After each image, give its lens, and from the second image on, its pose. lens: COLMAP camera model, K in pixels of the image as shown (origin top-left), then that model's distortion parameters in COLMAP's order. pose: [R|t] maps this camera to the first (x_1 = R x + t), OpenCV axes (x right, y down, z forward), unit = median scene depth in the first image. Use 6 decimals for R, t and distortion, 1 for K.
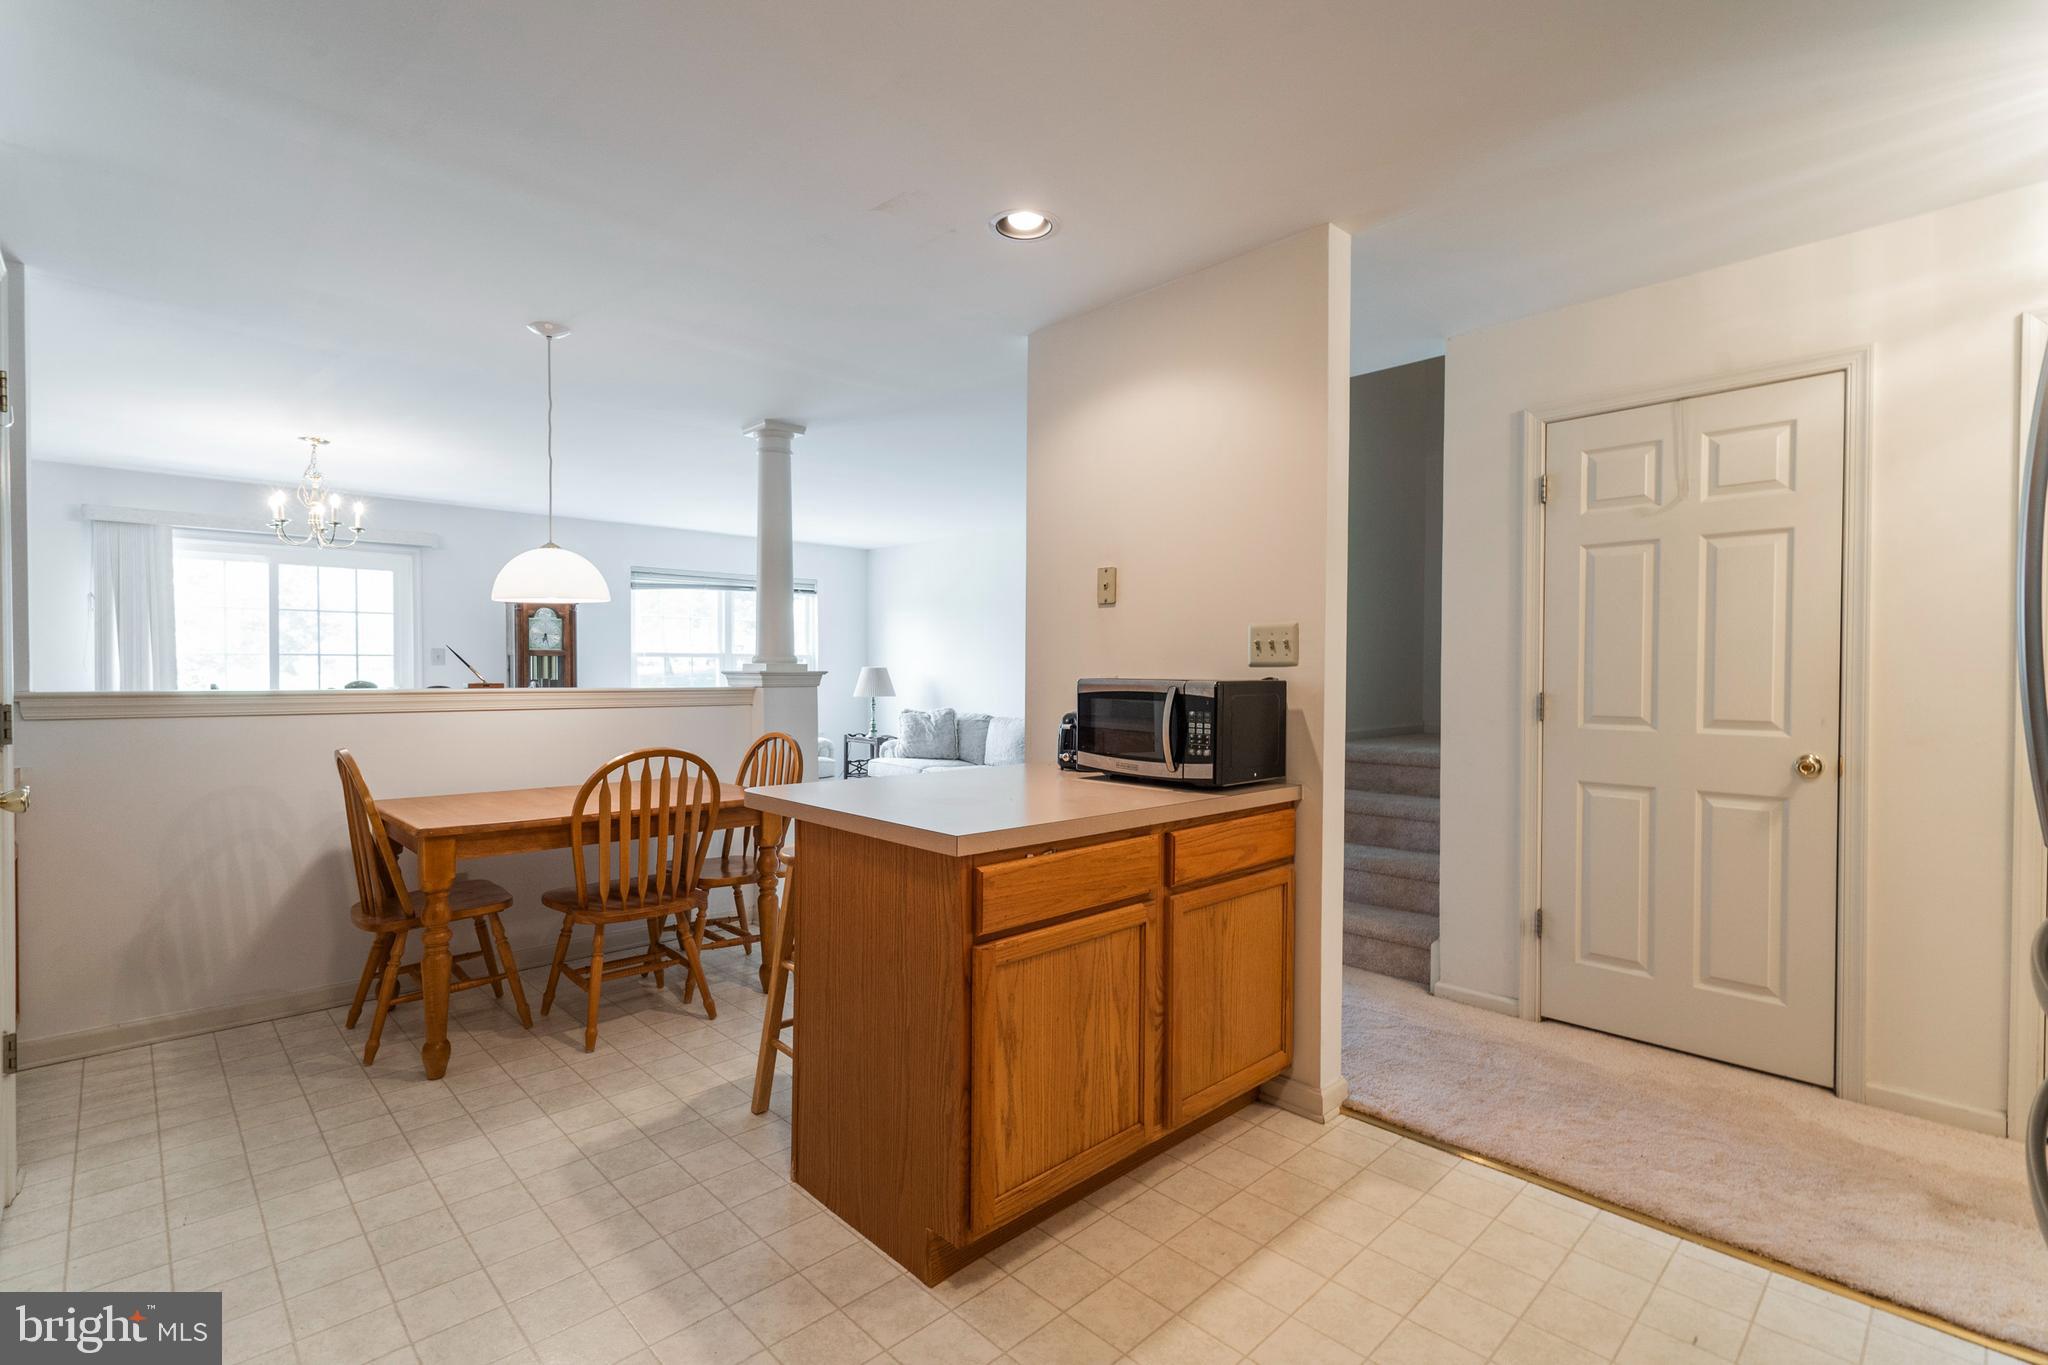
lens RADIAL K [[928.9, 0, 1014.3], [0, 928.9, 689.2], [0, 0, 1]] dist [0.008464, -0.000744]
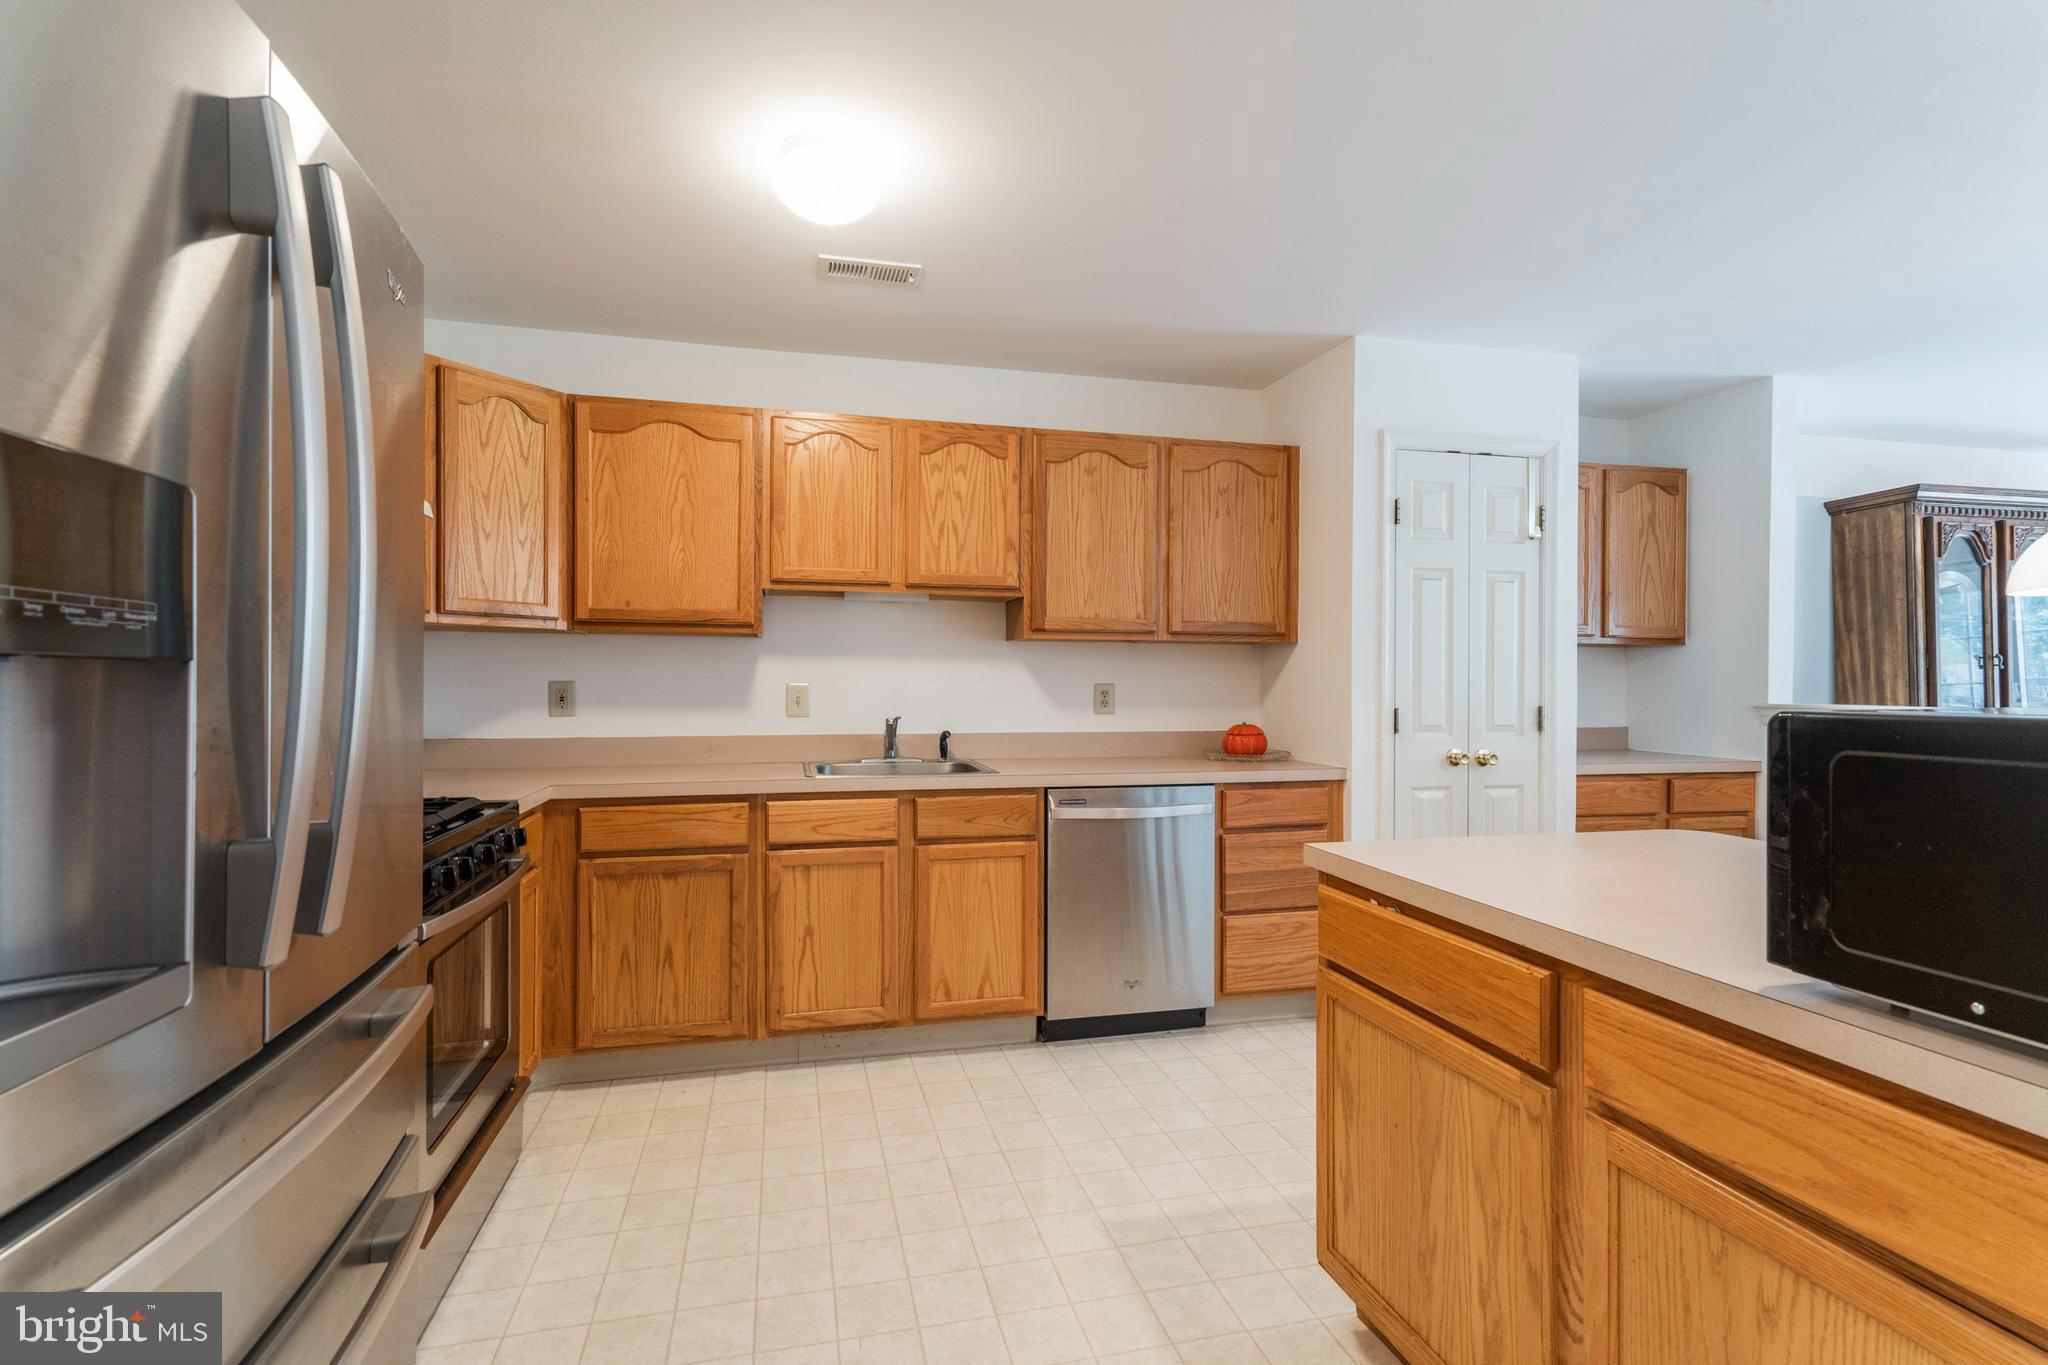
lens RADIAL K [[952.3, 0, 1017.6], [0, 952.3, 687.7], [0, 0, 1]] dist [0.010904, -0.000255]
pose [[-0.497058, 0.000537, -0.867717, 0.309400], [-0.022780, 0.999647, 0.013668, -0.007028], [0.867418, 0.026560, -0.496870, 0.378656]]
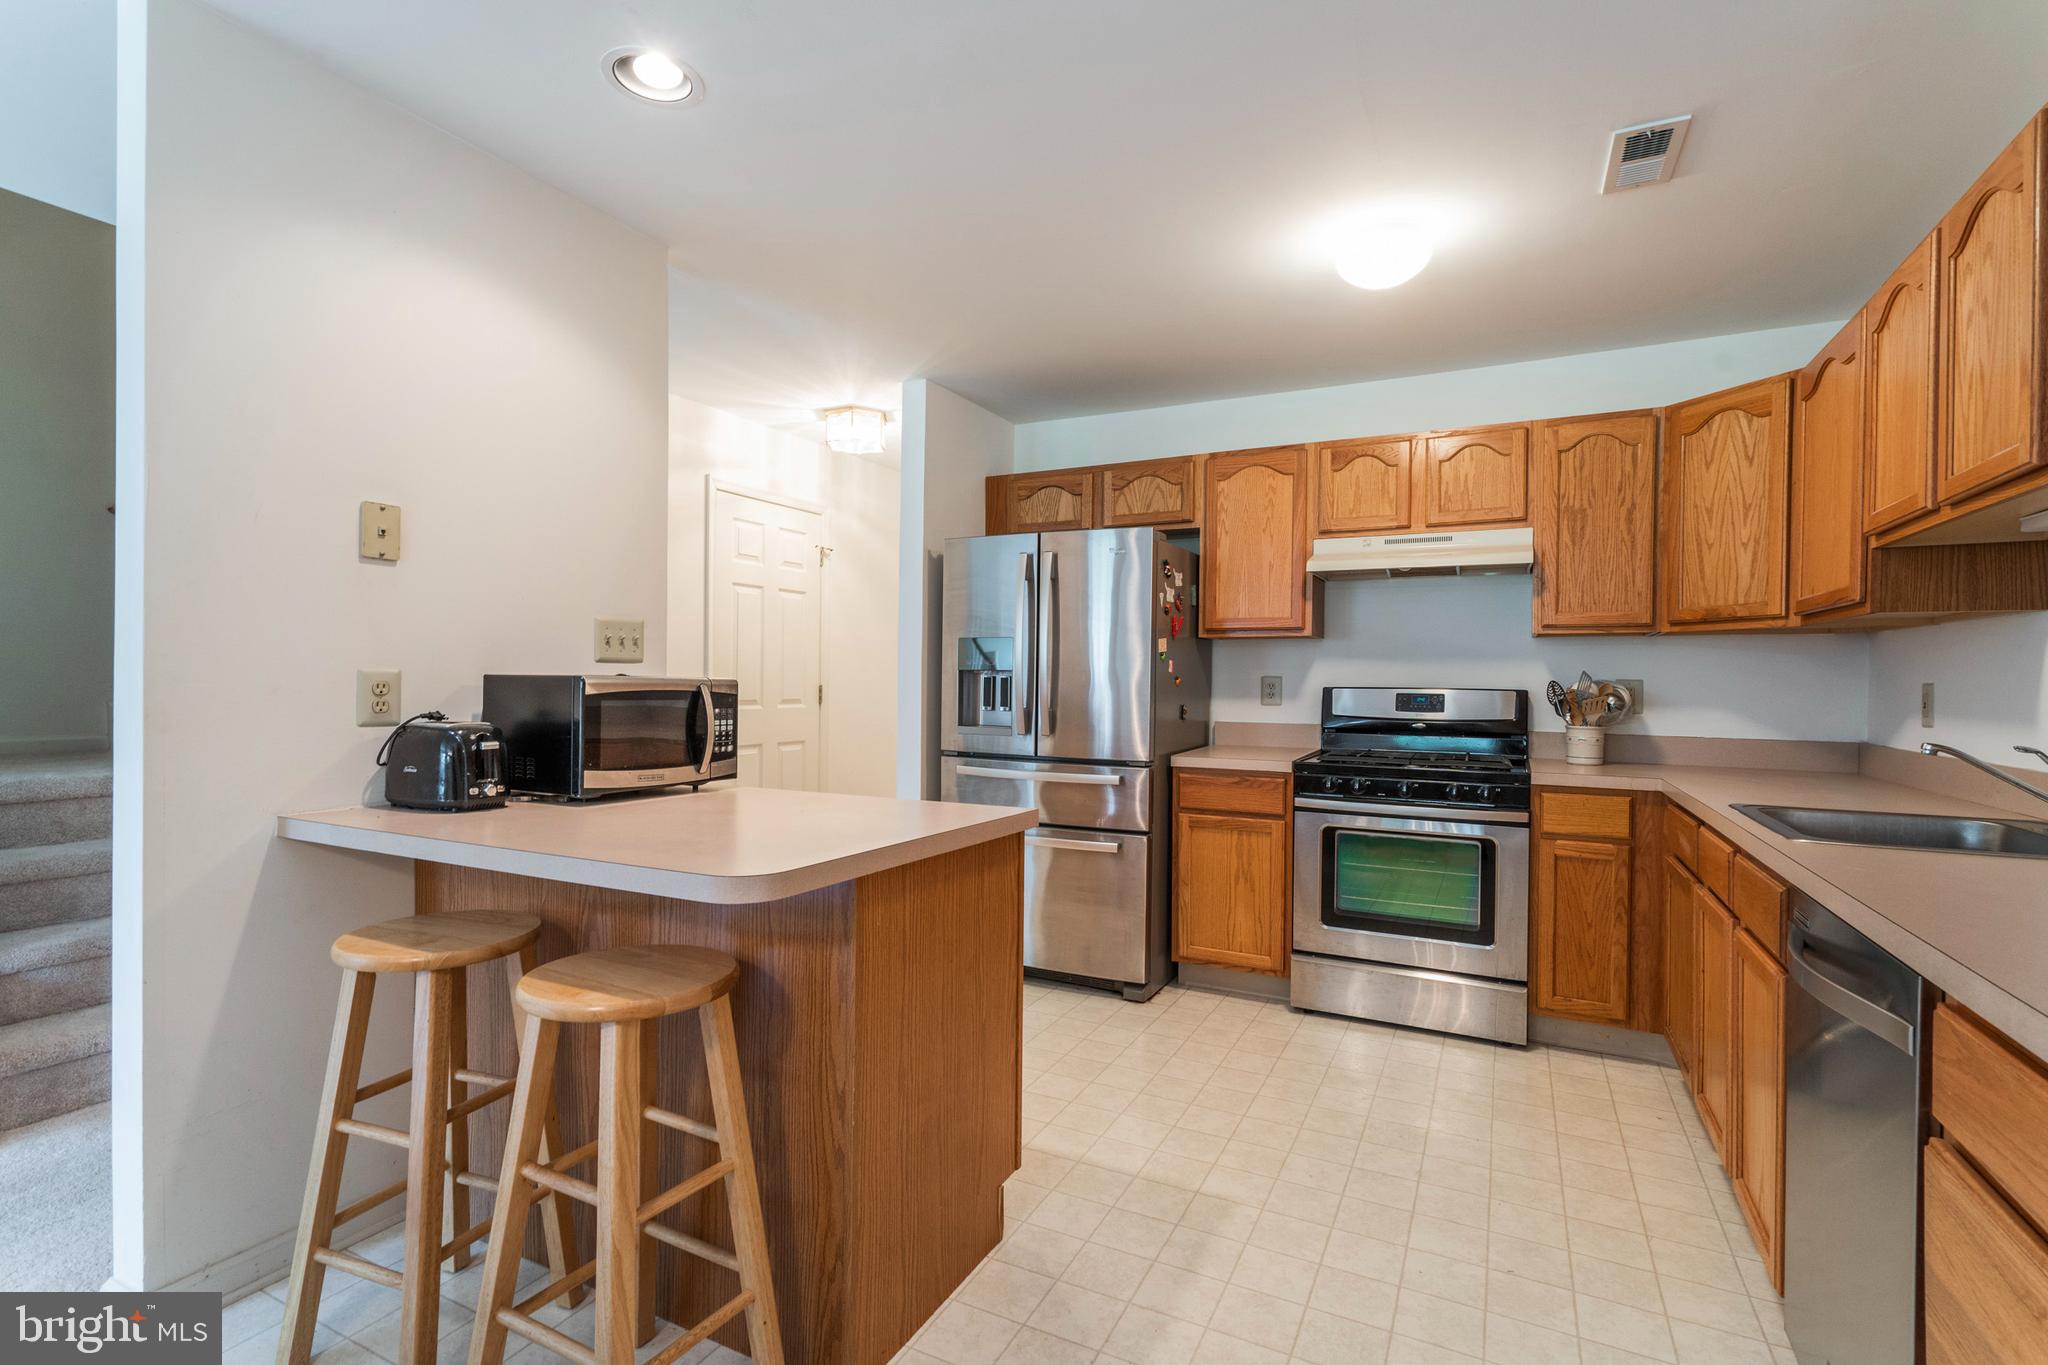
lens RADIAL K [[956.3, 0, 1019.1], [0, 956.3, 687.2], [0, 0, 1]] dist [0.016717, -0.000245]
pose [[-0.329058, -0.013833, 0.944208, -0.370058], [0.006702, 0.999833, 0.016983, -0.006161], [-0.944286, 0.011917, -0.328911, 0.433672]]
